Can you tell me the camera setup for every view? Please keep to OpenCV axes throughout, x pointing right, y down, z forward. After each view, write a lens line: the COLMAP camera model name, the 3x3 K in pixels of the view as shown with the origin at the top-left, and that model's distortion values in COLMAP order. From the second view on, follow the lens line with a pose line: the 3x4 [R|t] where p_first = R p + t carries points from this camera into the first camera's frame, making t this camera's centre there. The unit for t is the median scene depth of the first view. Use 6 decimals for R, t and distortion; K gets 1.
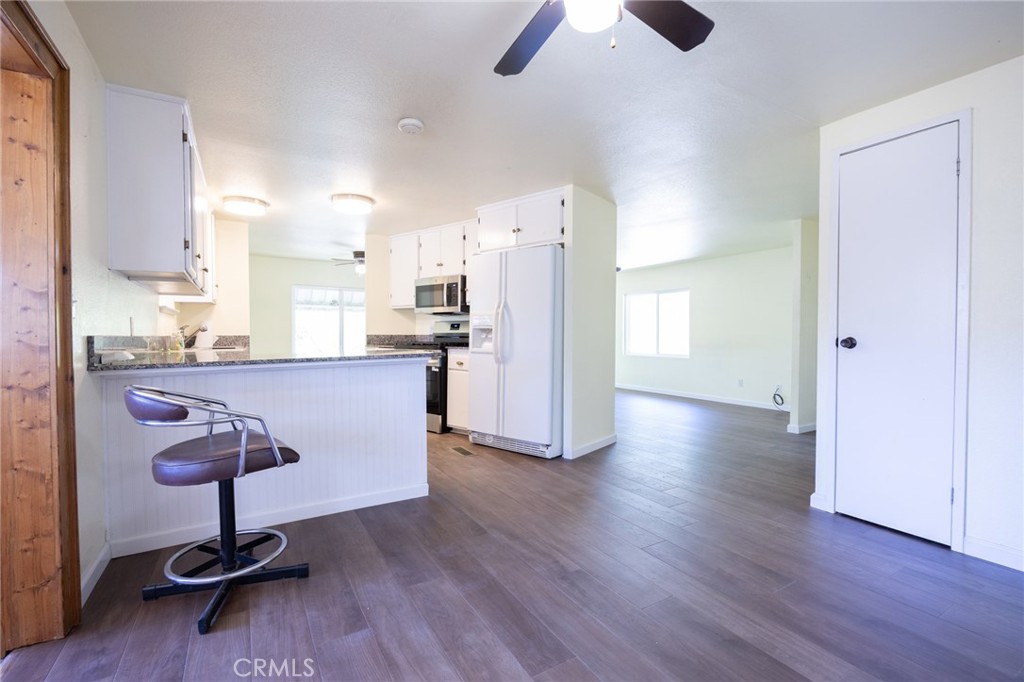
lens RADIAL K [[456.4, 0, 506.9], [0, 456.4, 340.1], [0, 0, 1]] dist [-0.001931, -0.000136]
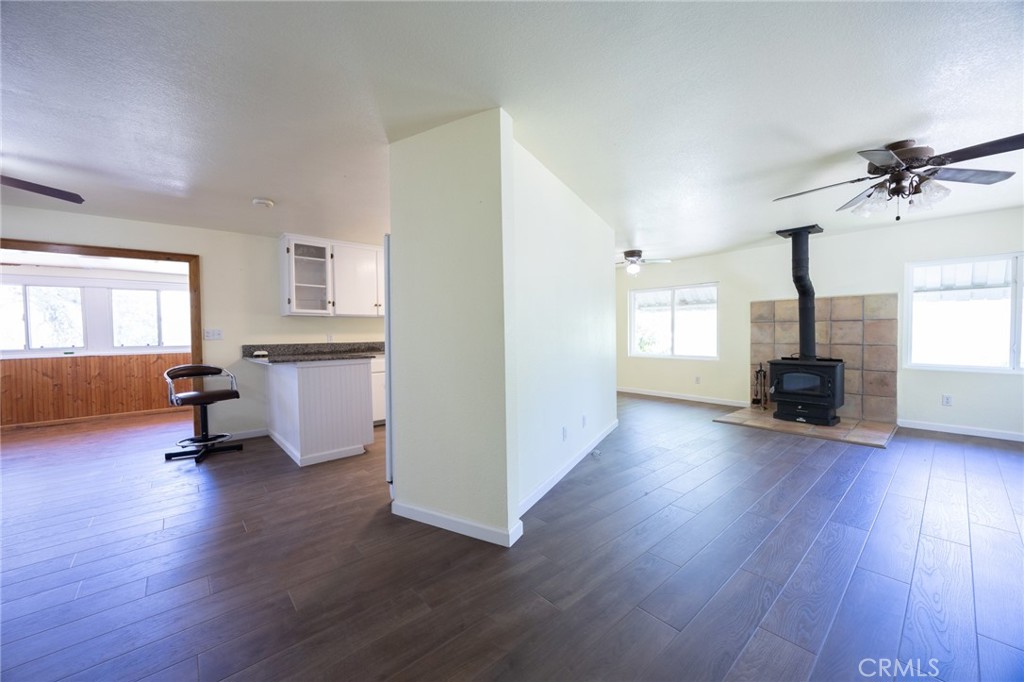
lens RADIAL K [[392.4, 0, 512.7], [0, 392.4, 342.9], [0, 0, 1]] dist [0.001436, 0.000310]
pose [[0.191036, 0.022466, -0.981326, 0.586582], [0.002745, 0.999722, 0.023422, -0.025896], [0.981579, -0.007168, 0.190921, 0.771980]]
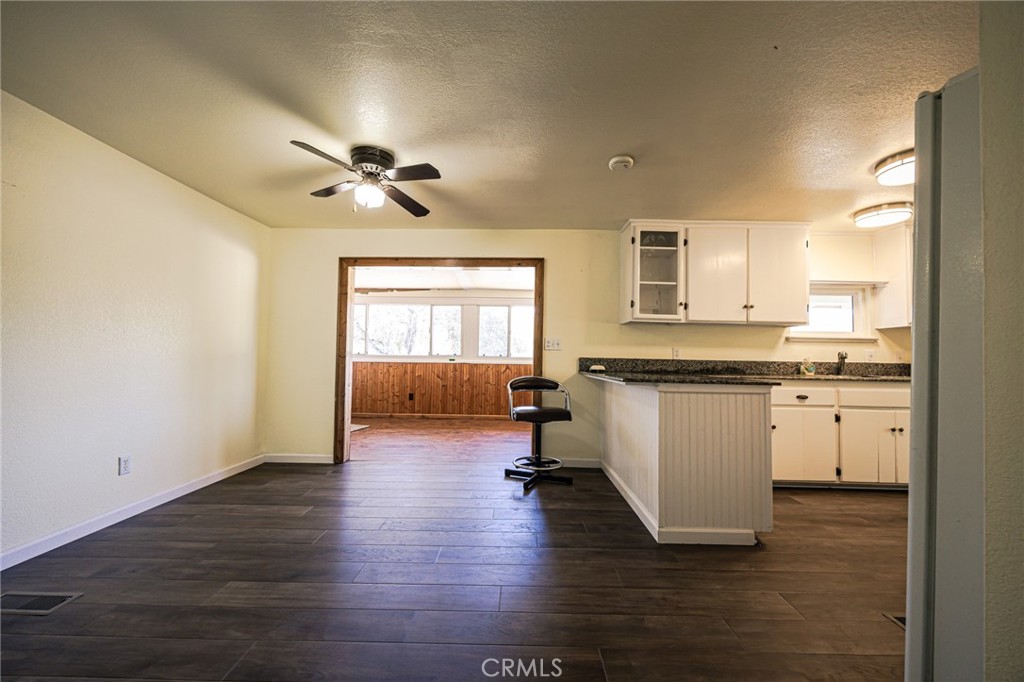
lens RADIAL K [[392.4, 0, 507.3], [0, 392.4, 345.2], [0, 0, 1]] dist [0.001436, 0.000310]
pose [[-0.517252, -0.028957, -0.855343, 0.352283], [-0.027931, 0.999466, -0.016945, -0.010830], [0.855378, 0.015126, -0.517784, 0.633205]]
